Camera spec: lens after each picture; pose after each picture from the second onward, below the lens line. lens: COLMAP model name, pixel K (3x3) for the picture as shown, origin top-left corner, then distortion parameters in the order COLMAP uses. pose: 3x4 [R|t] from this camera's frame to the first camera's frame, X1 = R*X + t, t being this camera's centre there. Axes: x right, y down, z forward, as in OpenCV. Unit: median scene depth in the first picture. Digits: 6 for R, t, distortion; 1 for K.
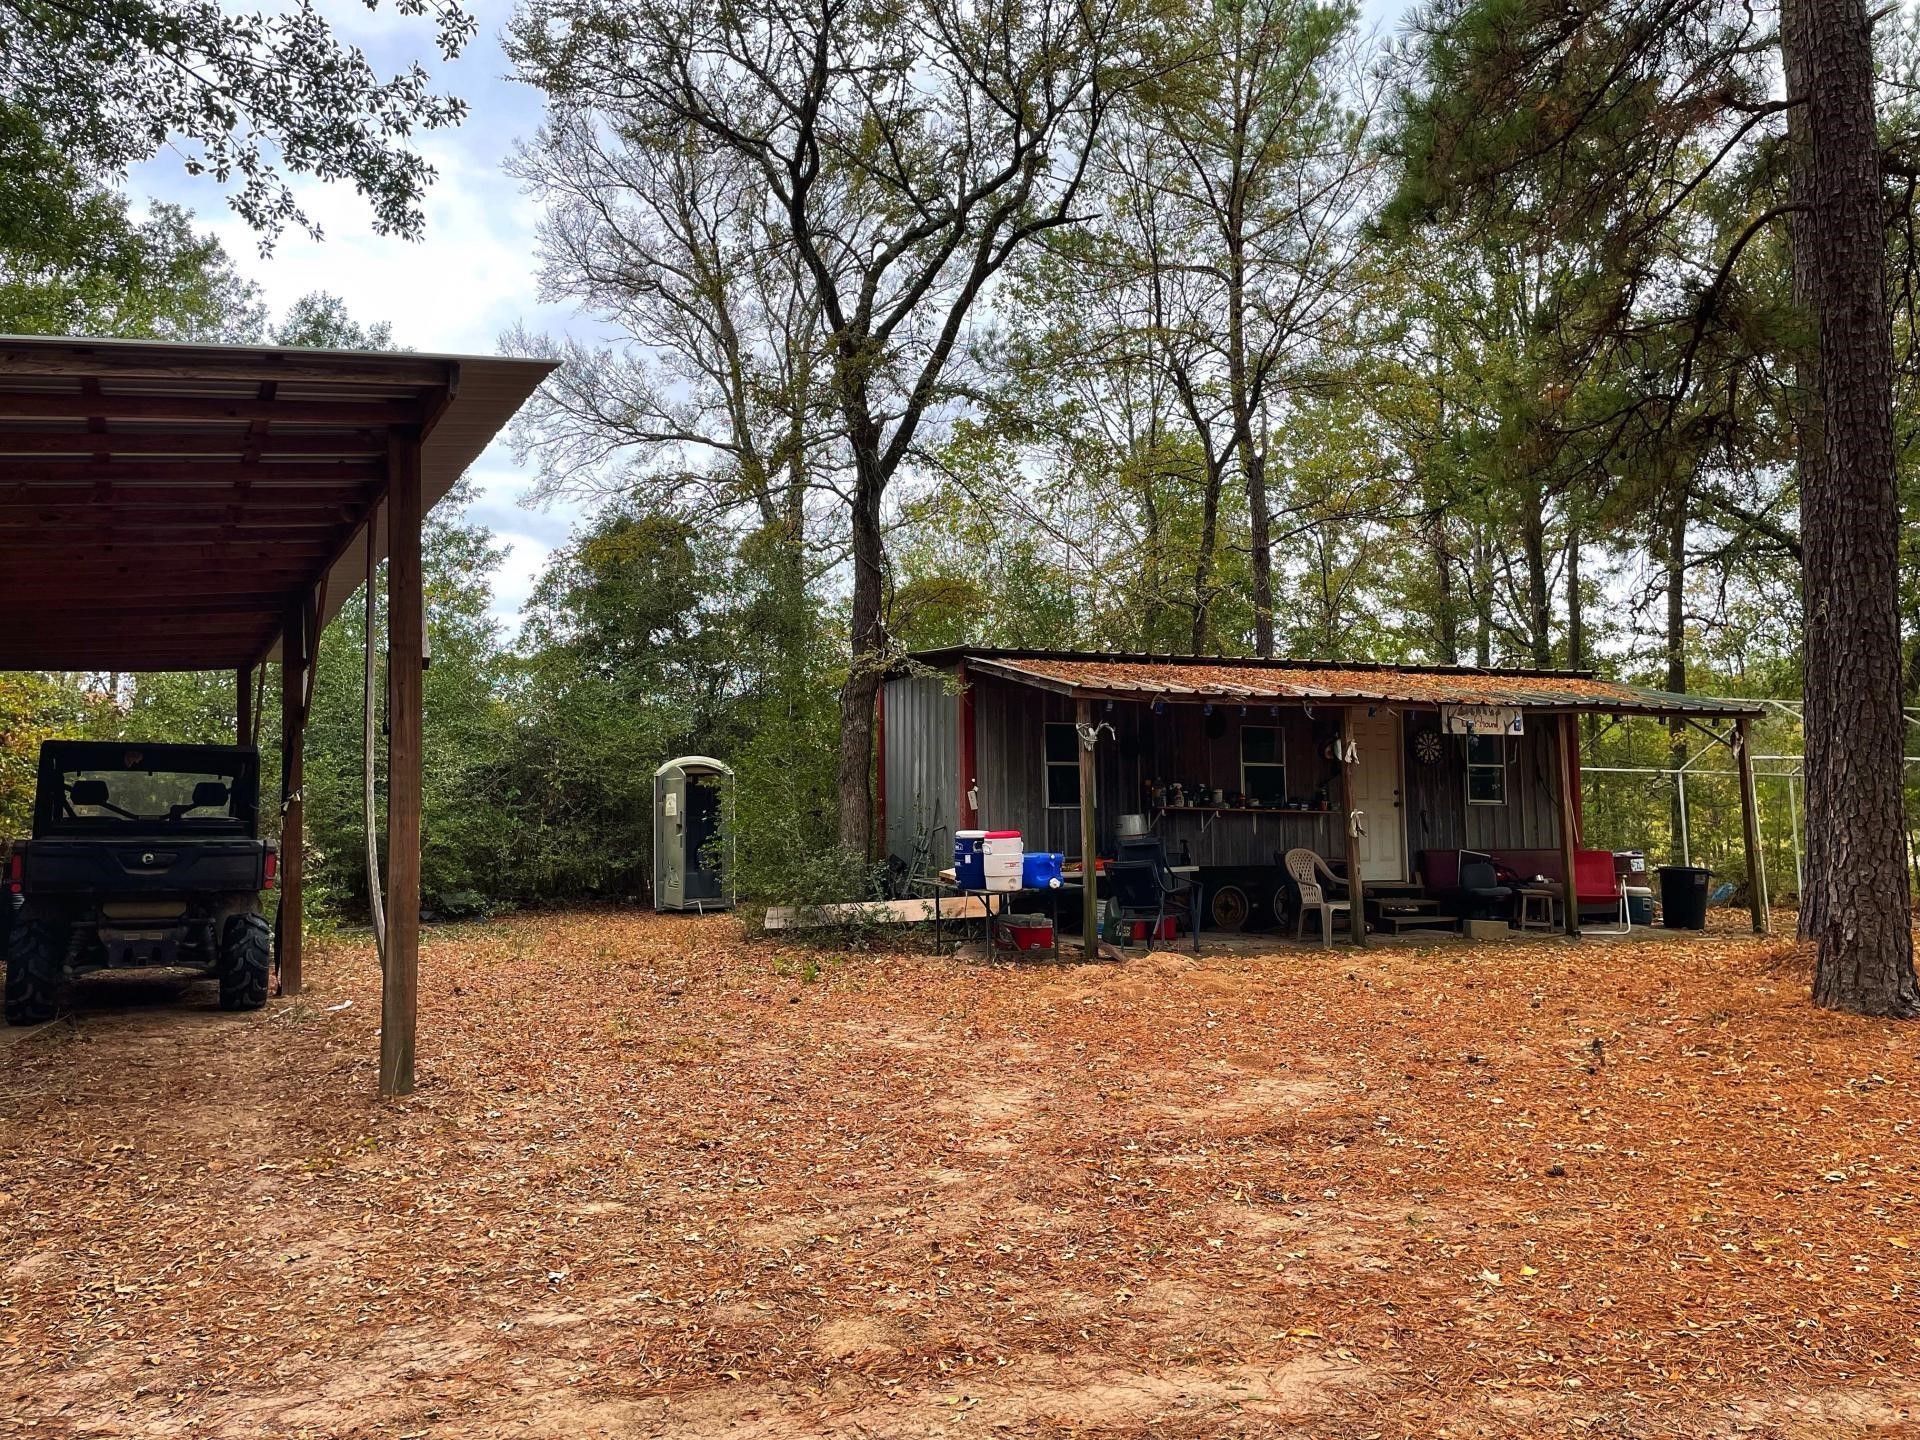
lens RADIAL K [[1438.7, 0, 960.0], [0, 1438.7, 720.0], [0, 0, 1]] dist [0.034077, 0.000792]
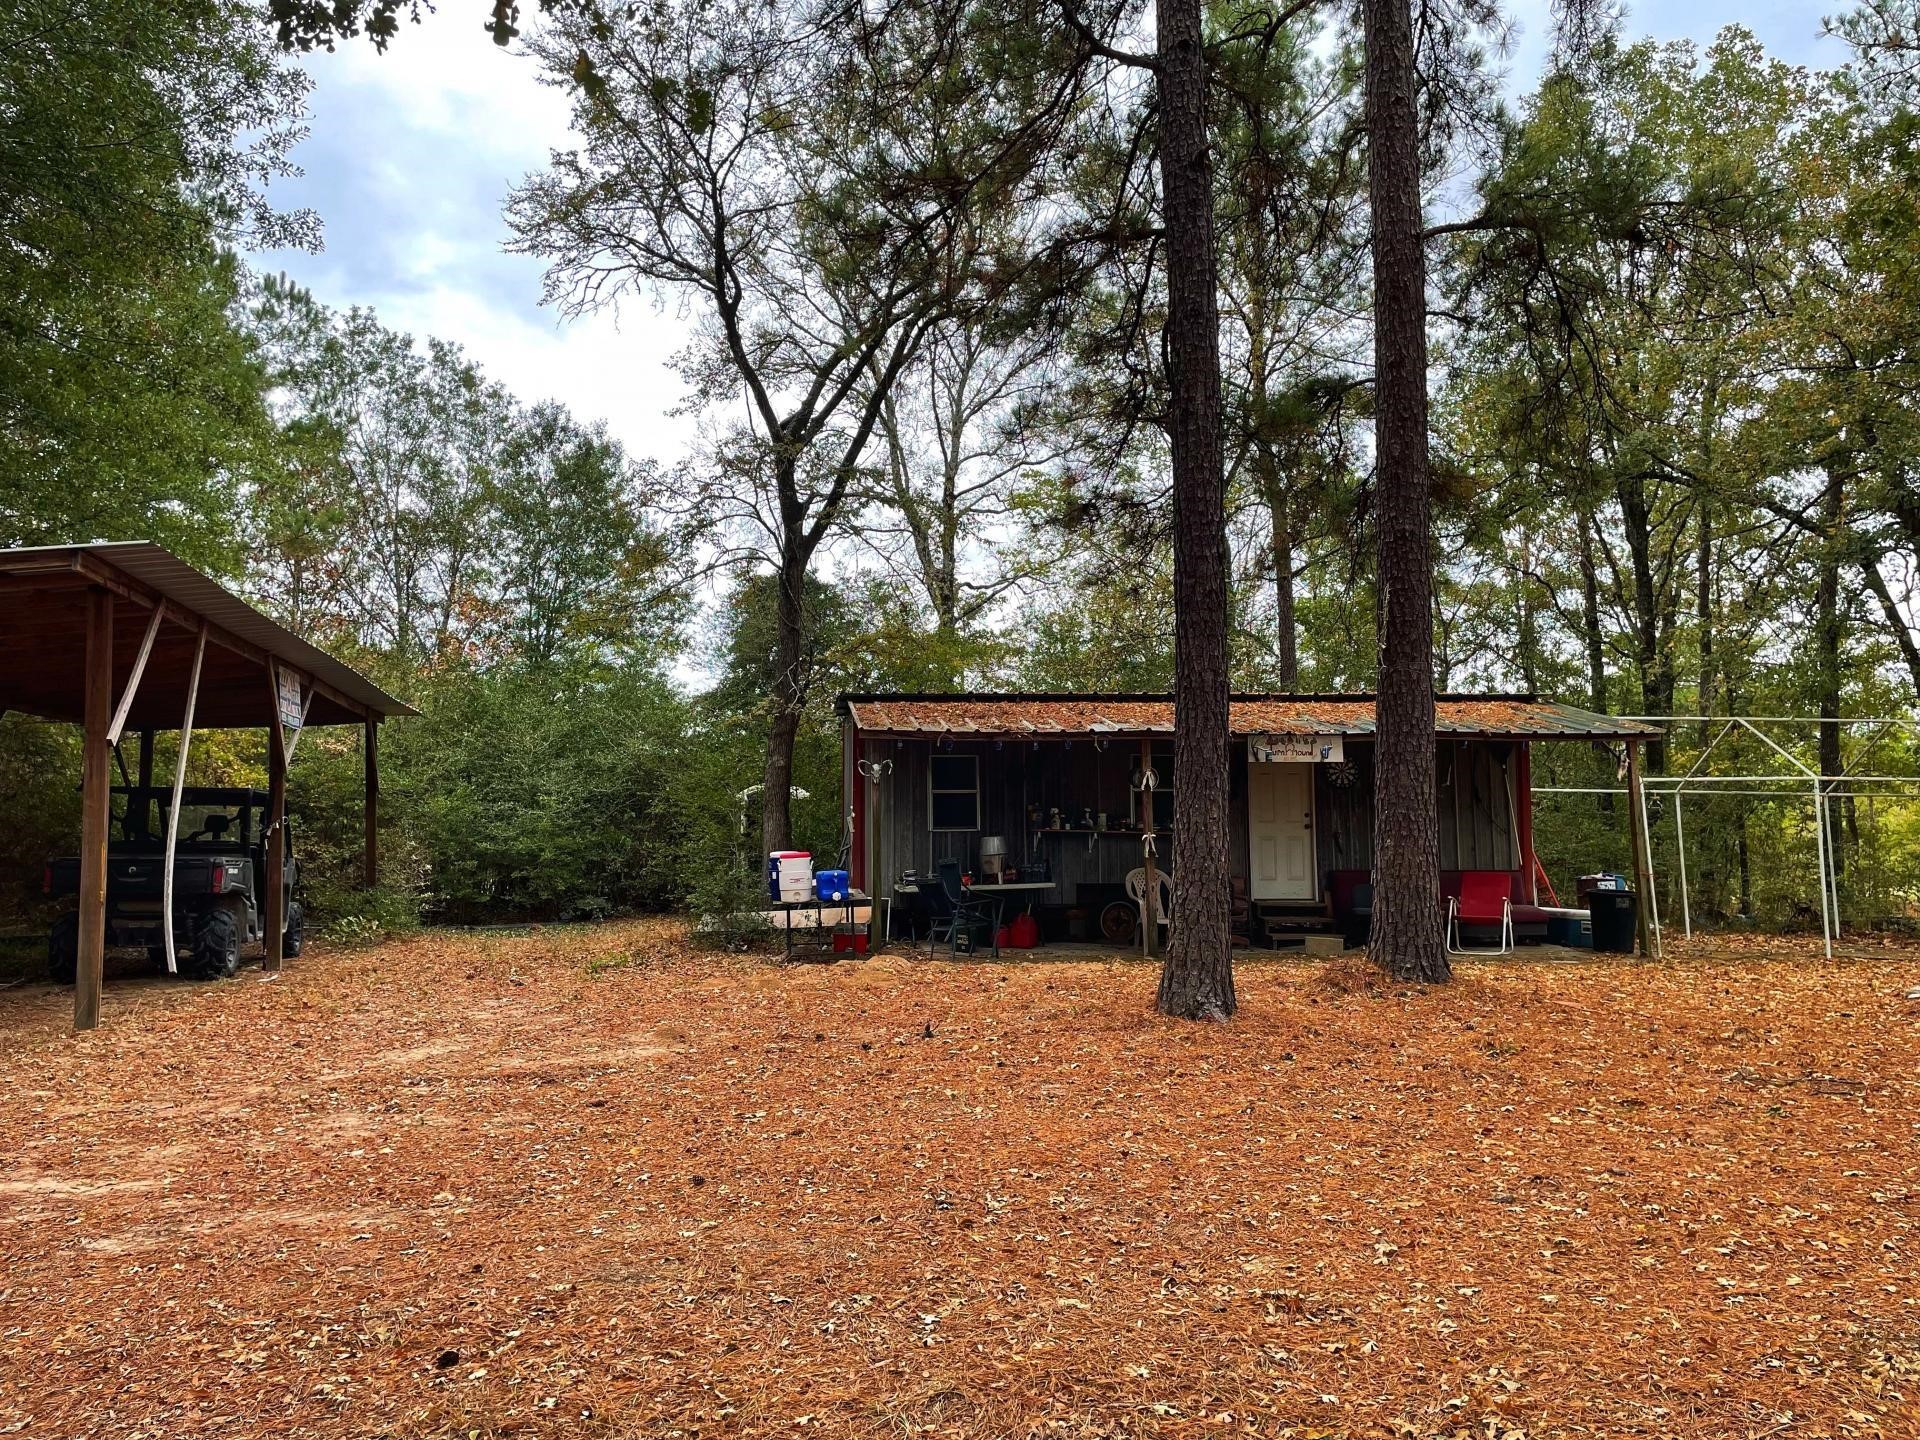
lens RADIAL K [[1421.3, 0, 960.0], [0, 1421.3, 720.0], [0, 0, 1]] dist [0.077669, -0.108727]
pose [[0.957164, -0.022163, -0.288697, 0.400033], [0.019109, 0.999728, -0.013391, -0.010944], [0.288916, 0.007301, 0.957327, -0.073718]]
